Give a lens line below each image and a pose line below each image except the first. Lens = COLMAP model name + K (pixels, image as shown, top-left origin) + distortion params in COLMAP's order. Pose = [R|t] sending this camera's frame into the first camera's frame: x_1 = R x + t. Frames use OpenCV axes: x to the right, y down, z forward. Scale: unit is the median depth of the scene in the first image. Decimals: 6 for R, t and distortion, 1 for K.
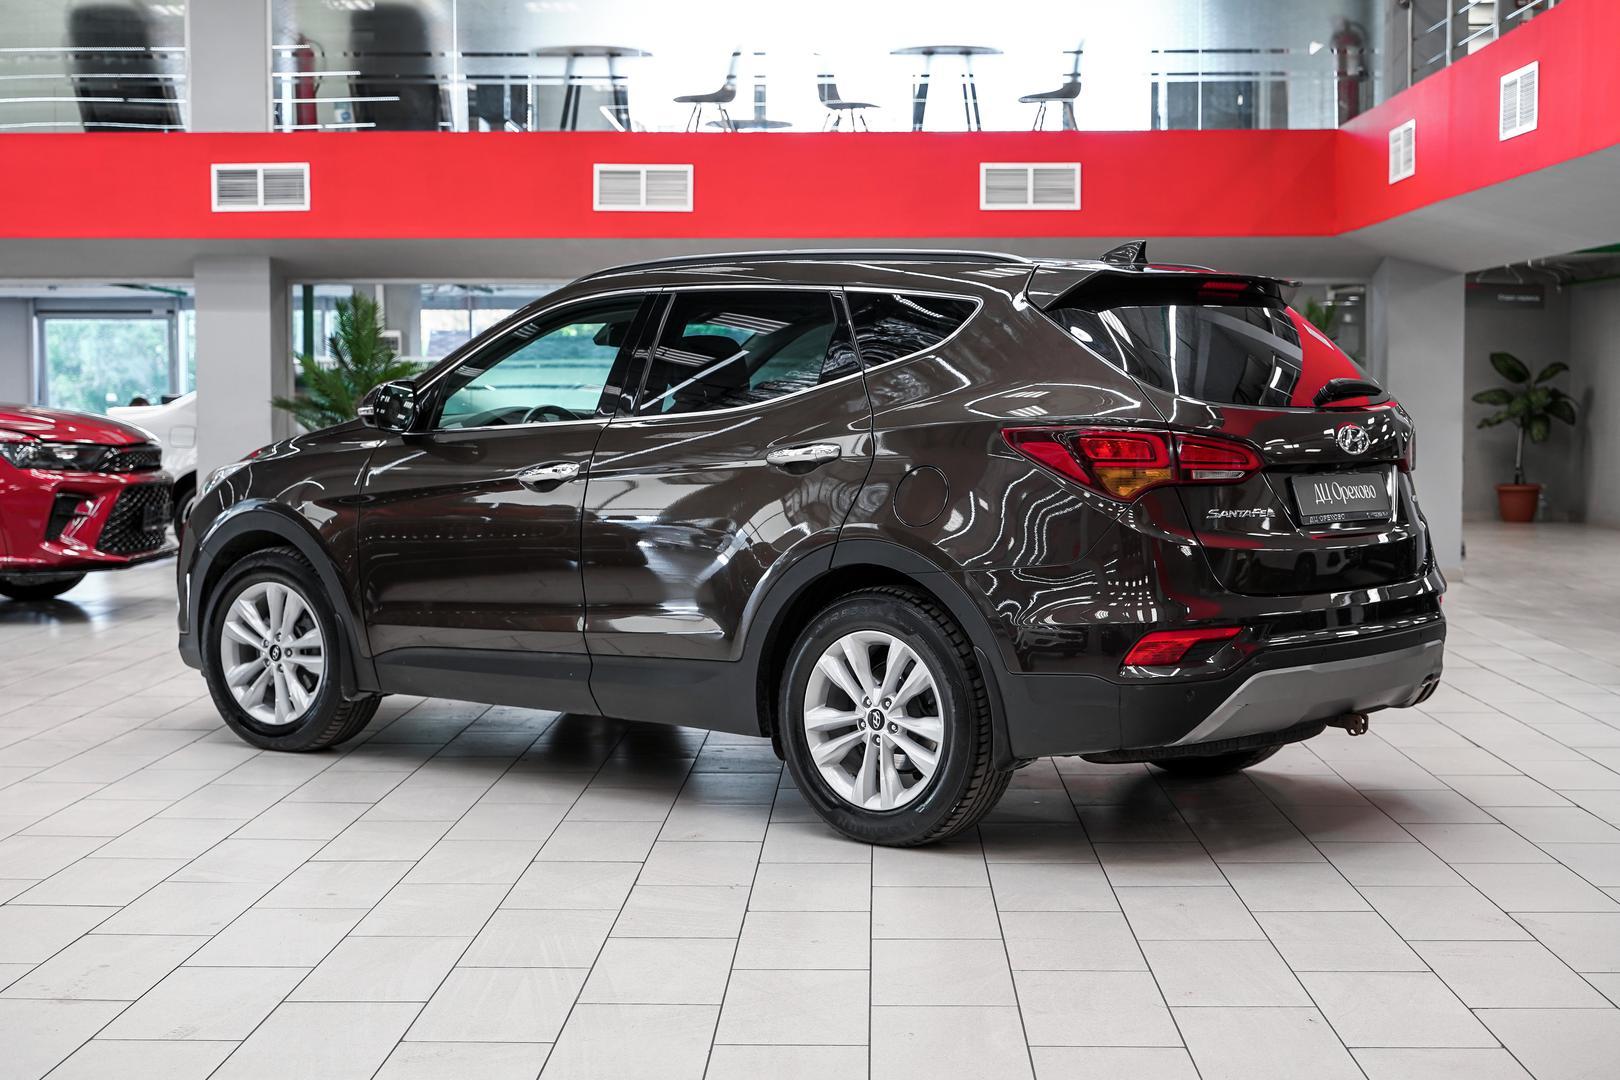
lens RADIAL K [[2273.7, 0, 802.4], [0, 2273.7, 528.5], [0, 0, 1]] dist [-0.005573, 0.000000]
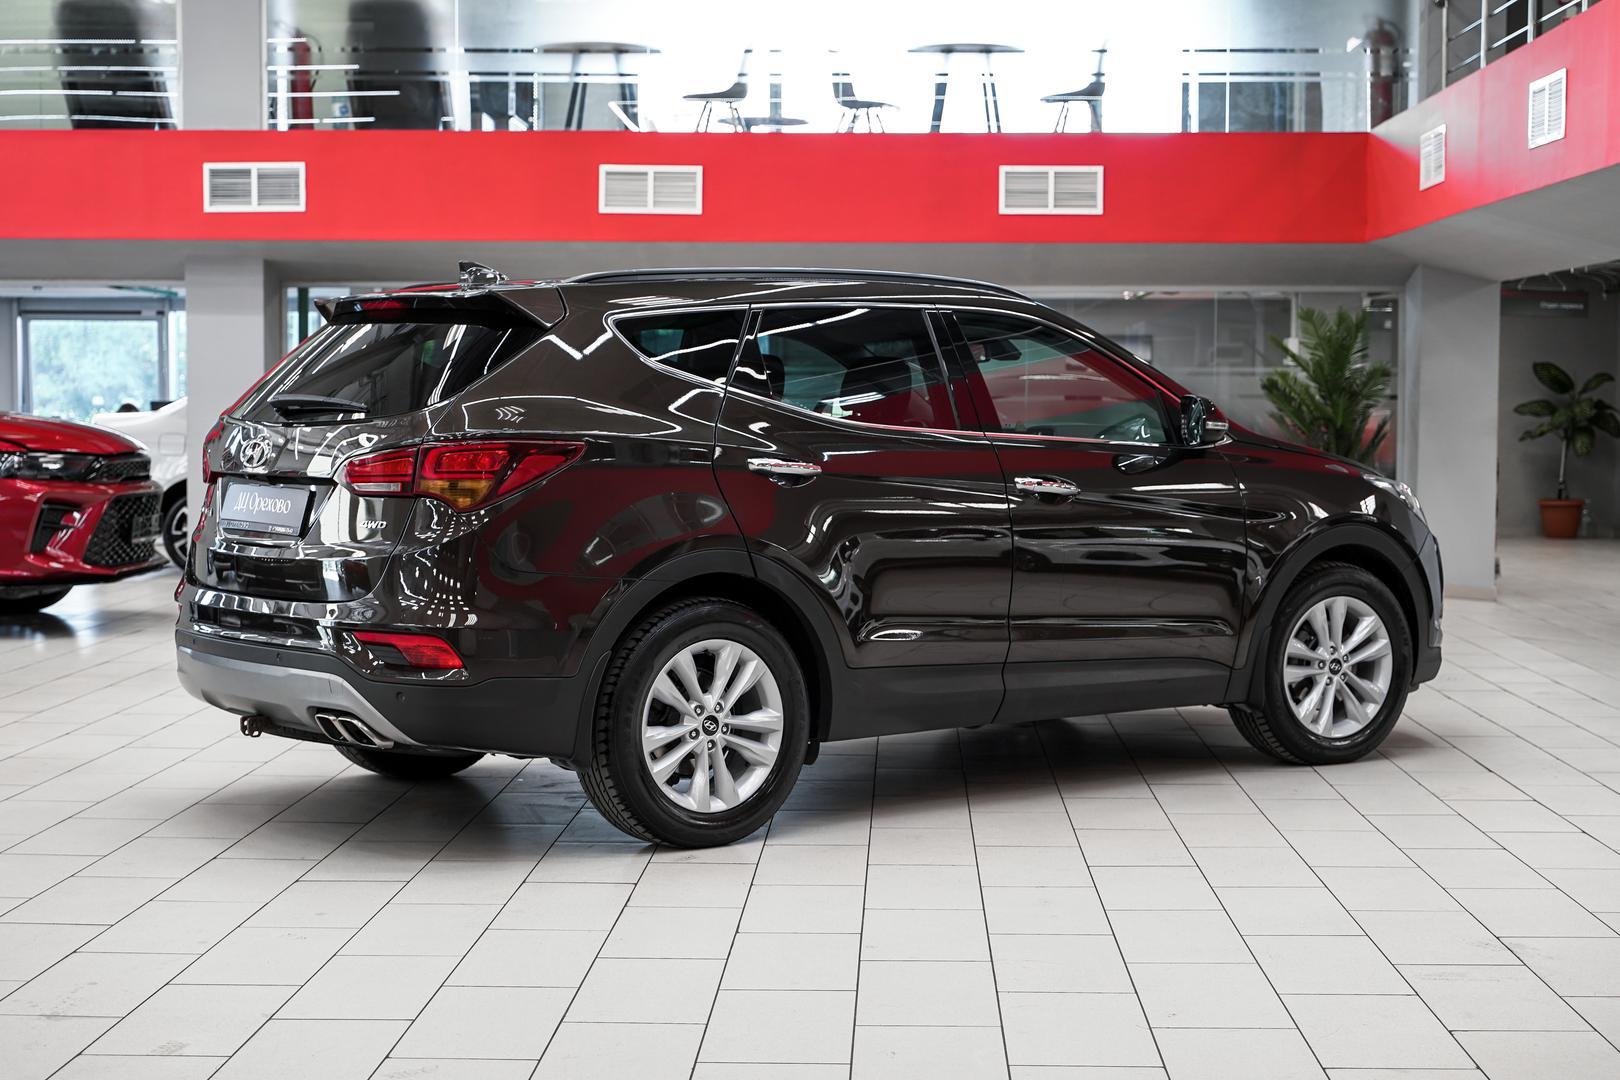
lens RADIAL K [[2384.6, 0, 826.3], [0, 2384.6, 538.3], [0, 0, 1]] dist [-0.003539, 0.000000]
pose [[0.999988, 0.004626, 0.001762, 0.003504], [-0.004625, 0.999989, -0.000785, -0.001134], [-0.001765, 0.000777, 0.999998, -0.013340]]
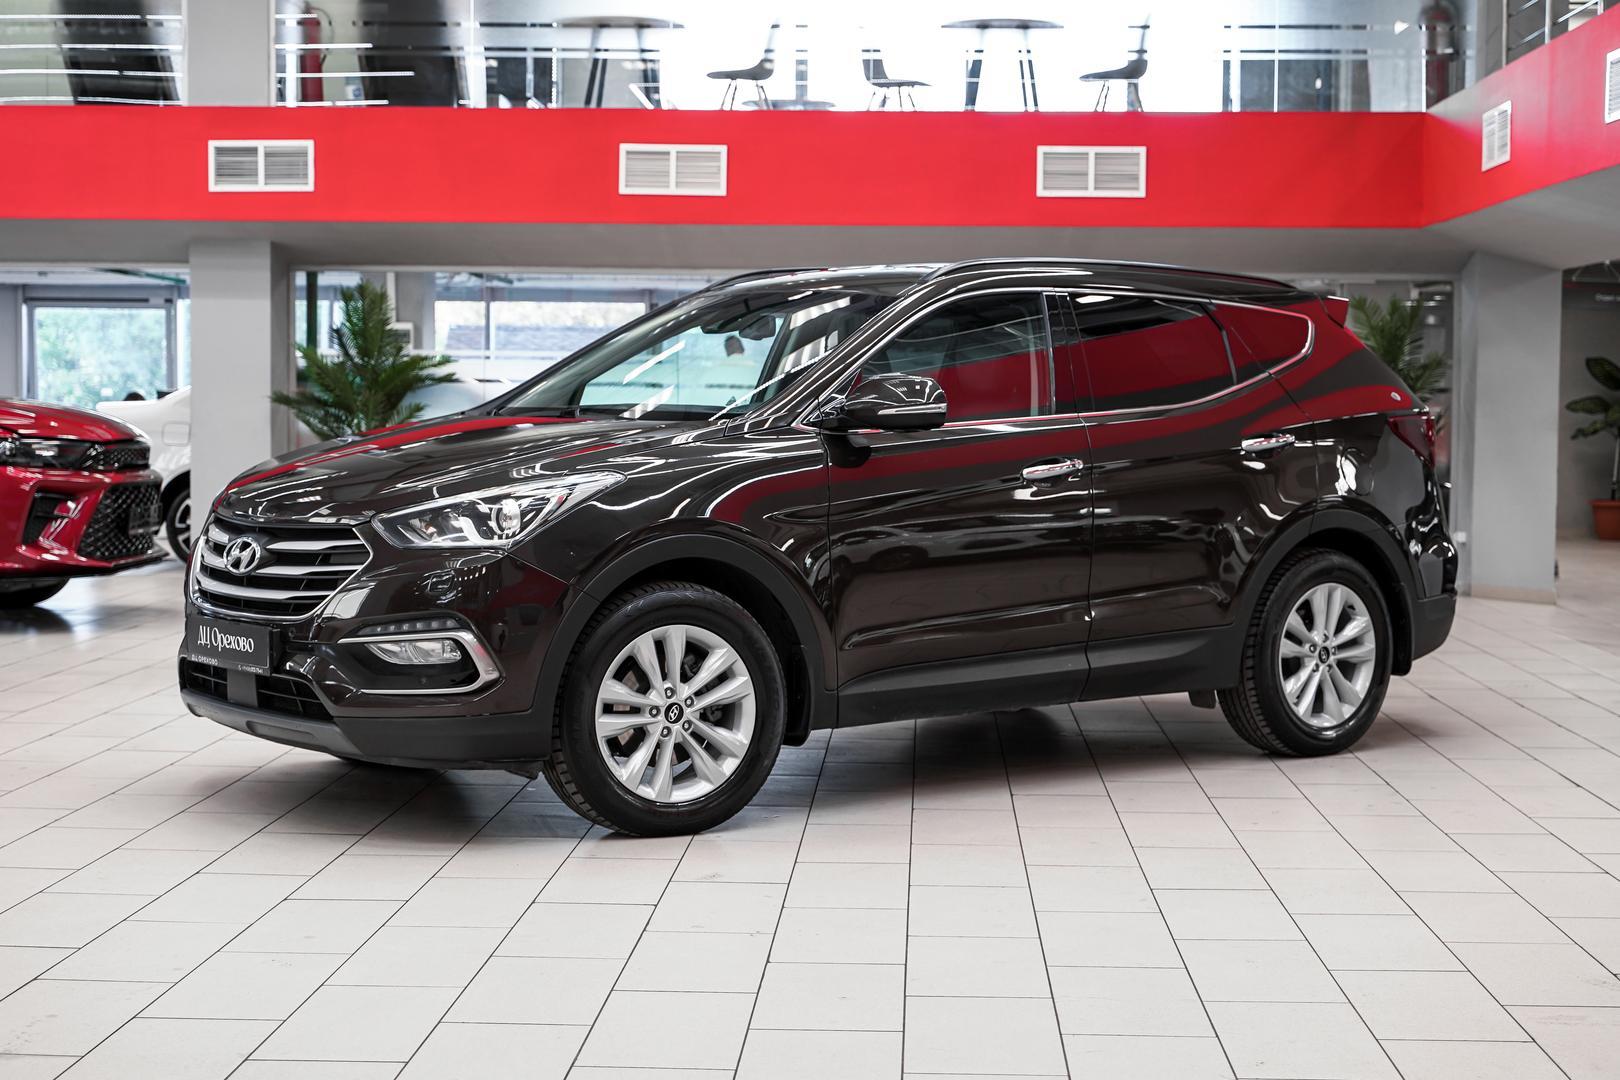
lens RADIAL K [[2424.4, 0, 809.3], [0, 2424.4, 551.4], [0, 0, 1]] dist [-0.007635, 0.000000]
pose [[0.999848, 0.010222, -0.014158, 0.001140], [-0.010152, 0.999936, 0.004996, 0.000214], [0.014208, -0.004851, 0.999887, 0.011957]]
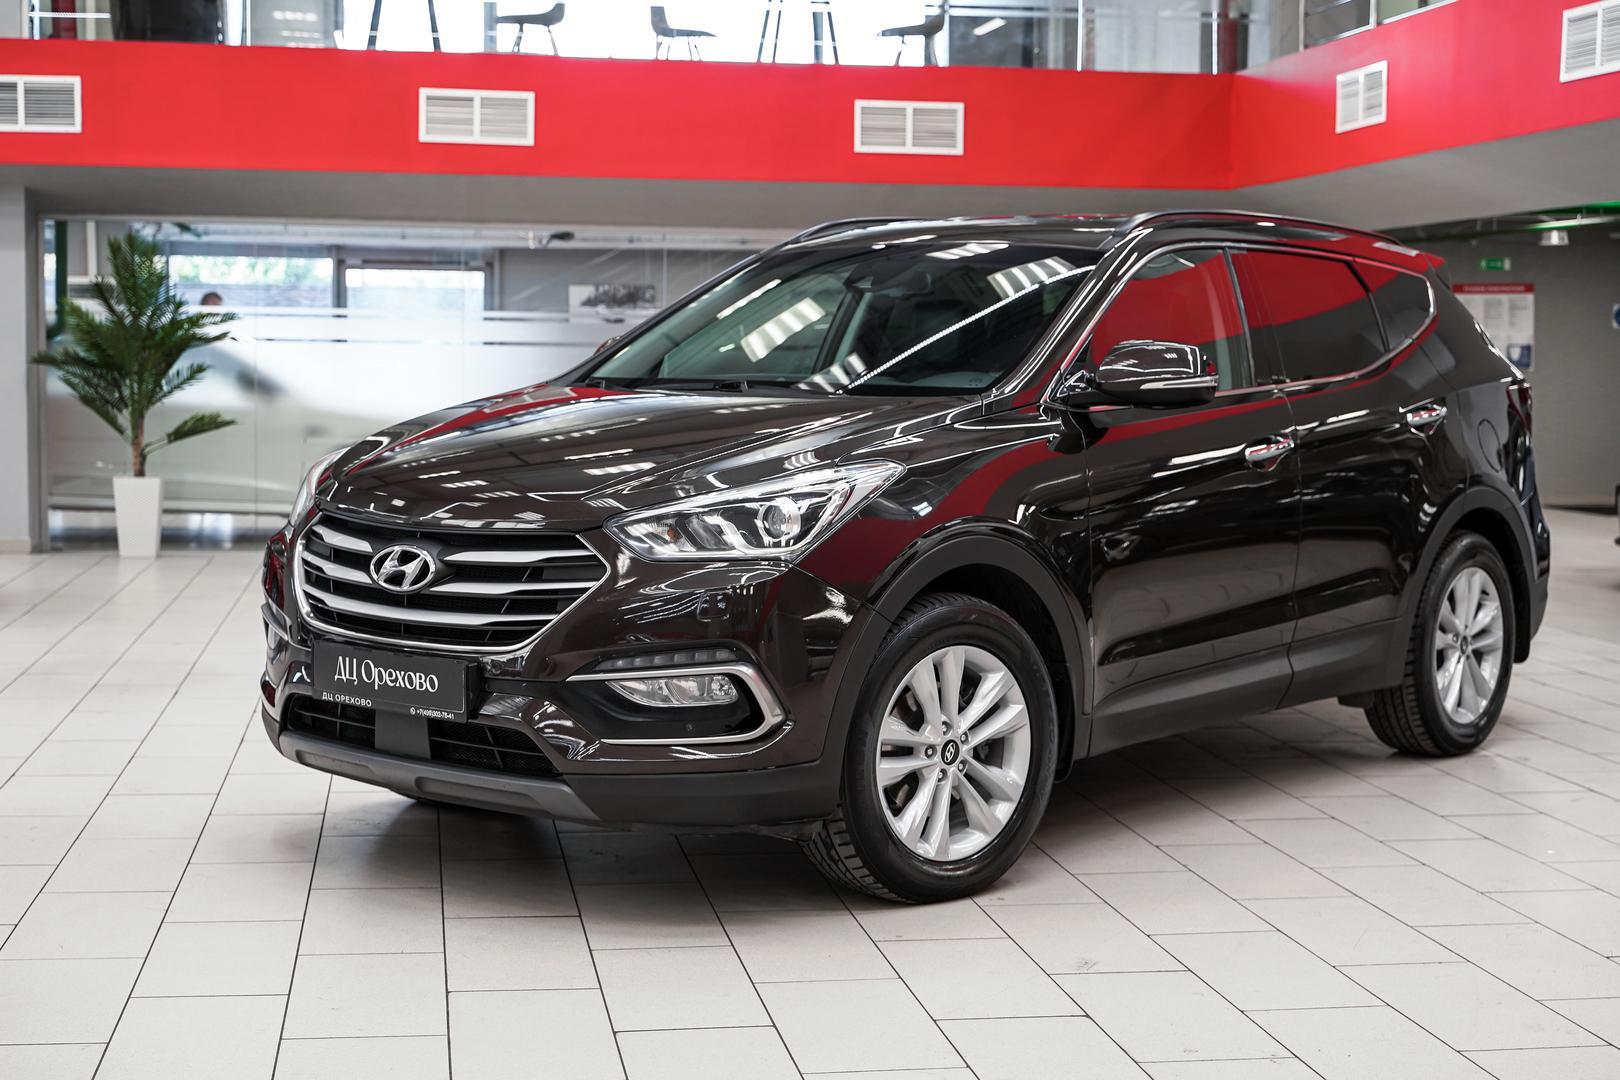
lens RADIAL K [[2292.6, 0, 810.0], [0, 2292.6, 542.9], [0, 0, 1]] dist [-0.002818, 0.000000]
pose [[0.985452, -0.003111, 0.169926, -0.091713], [-0.000860, 0.999728, 0.023288, -0.006212], [-0.169952, -0.023096, 0.985182, 0.101098]]
